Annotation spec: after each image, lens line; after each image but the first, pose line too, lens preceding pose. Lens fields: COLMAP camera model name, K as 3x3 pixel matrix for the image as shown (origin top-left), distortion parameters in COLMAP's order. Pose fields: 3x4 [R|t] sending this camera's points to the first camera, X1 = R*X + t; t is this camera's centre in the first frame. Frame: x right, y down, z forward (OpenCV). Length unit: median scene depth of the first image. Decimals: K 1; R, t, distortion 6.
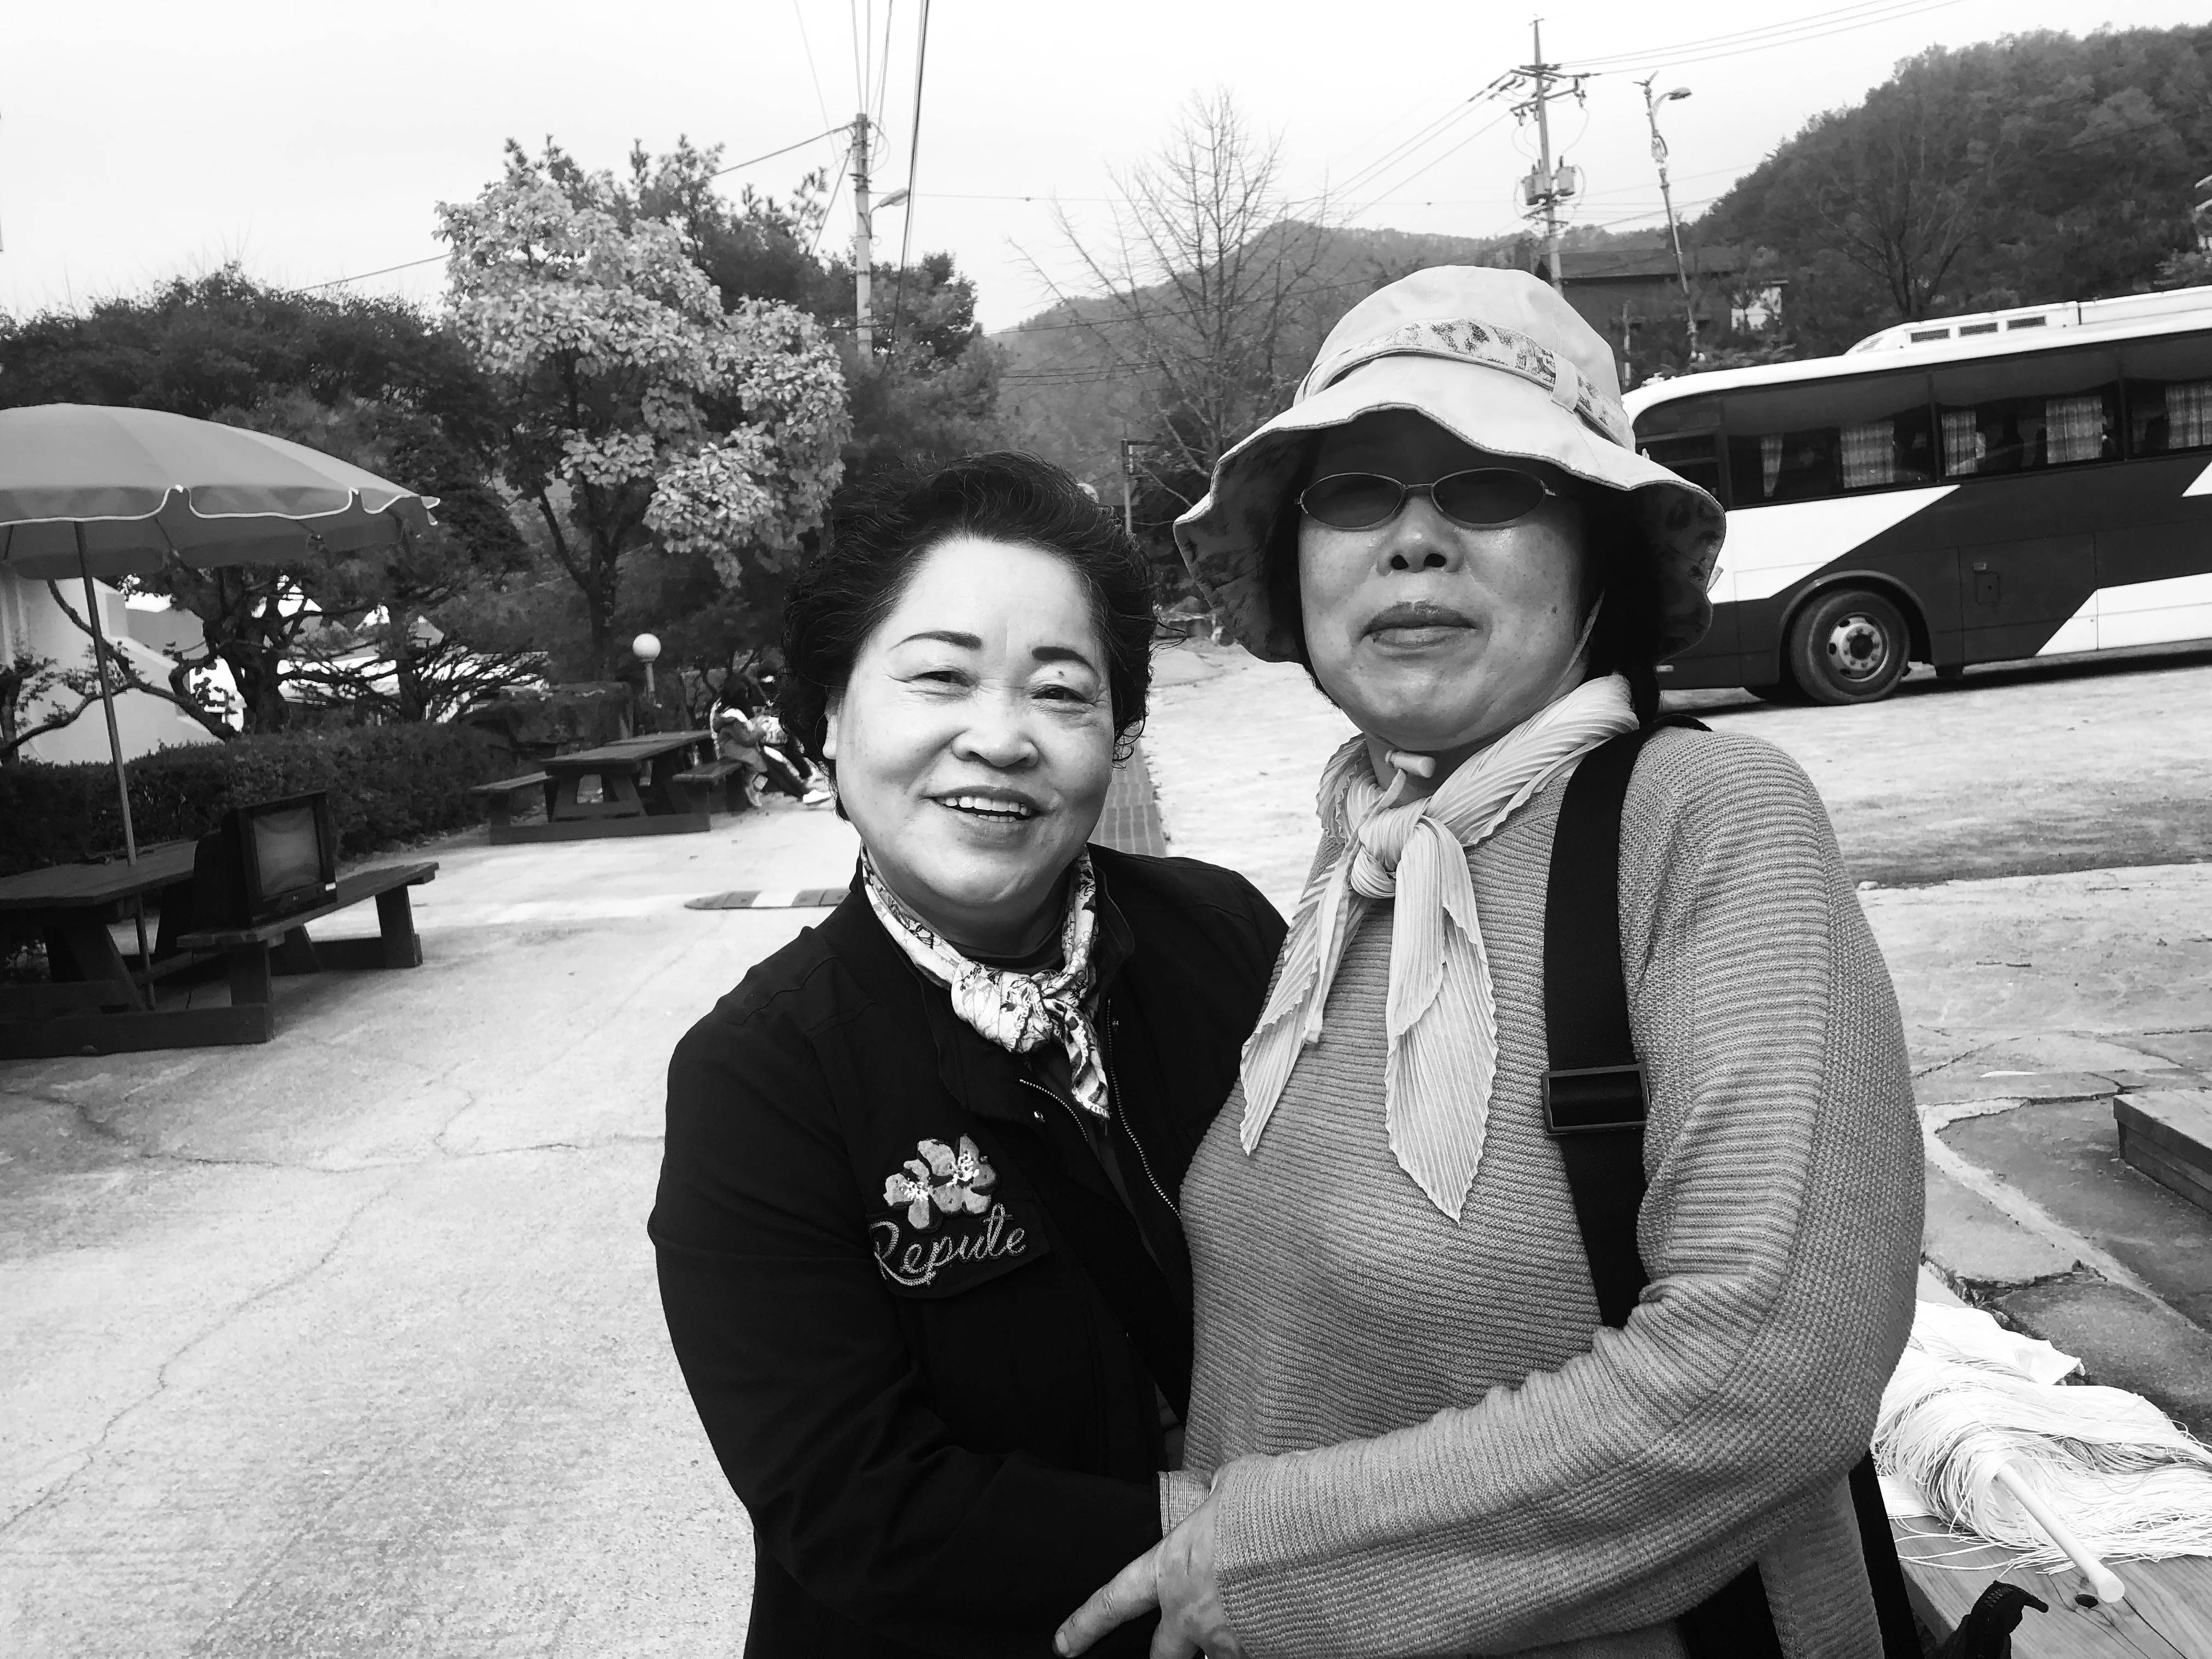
lens RADIAL K [[1829.4, 0, 1106.0], [0, 1829.4, 829.5], [0, 0, 1]] dist [-0.000311, -0.009308]
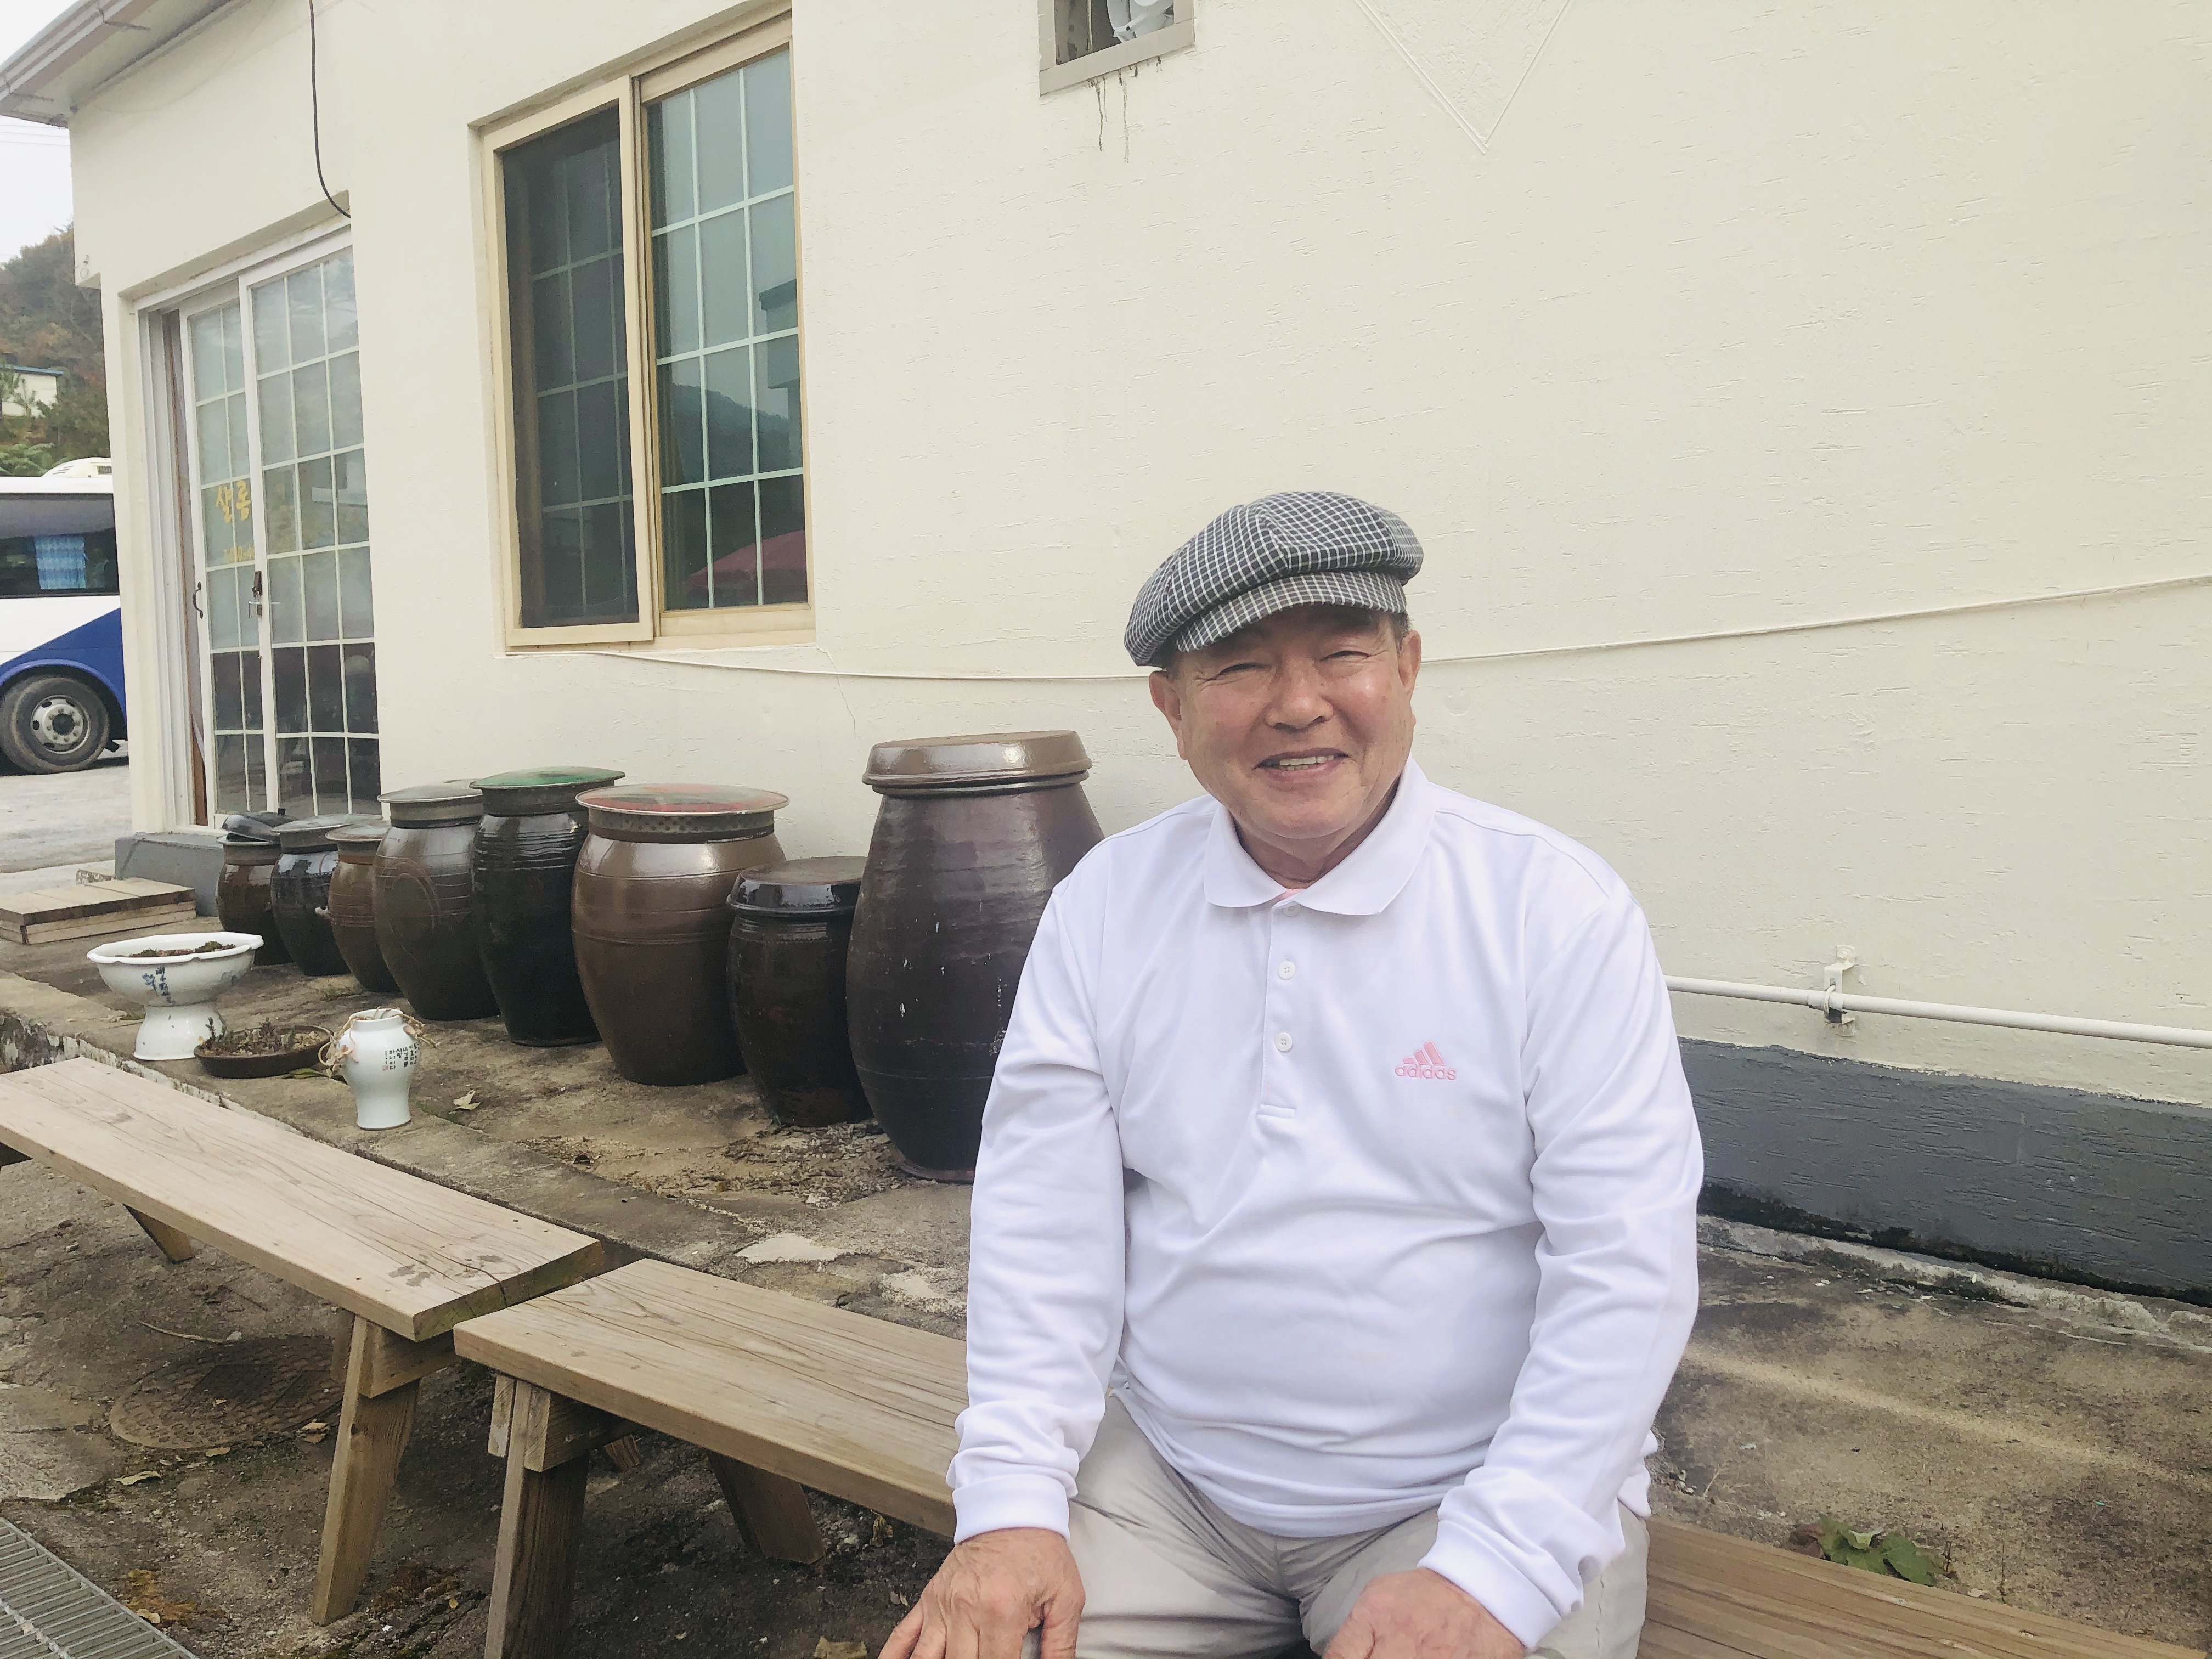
lens RADIAL K [[1829.4, 0, 1106.0], [0, 1829.4, 829.5], [0, 0, 1]] dist [-0.000311, -0.009308]
pose [[0.656935, -0.020439, 0.753670, -0.034716], [0.061790, 0.997729, -0.026802, 0.040911], [-0.751410, 0.064177, 0.656707, -0.274941]]
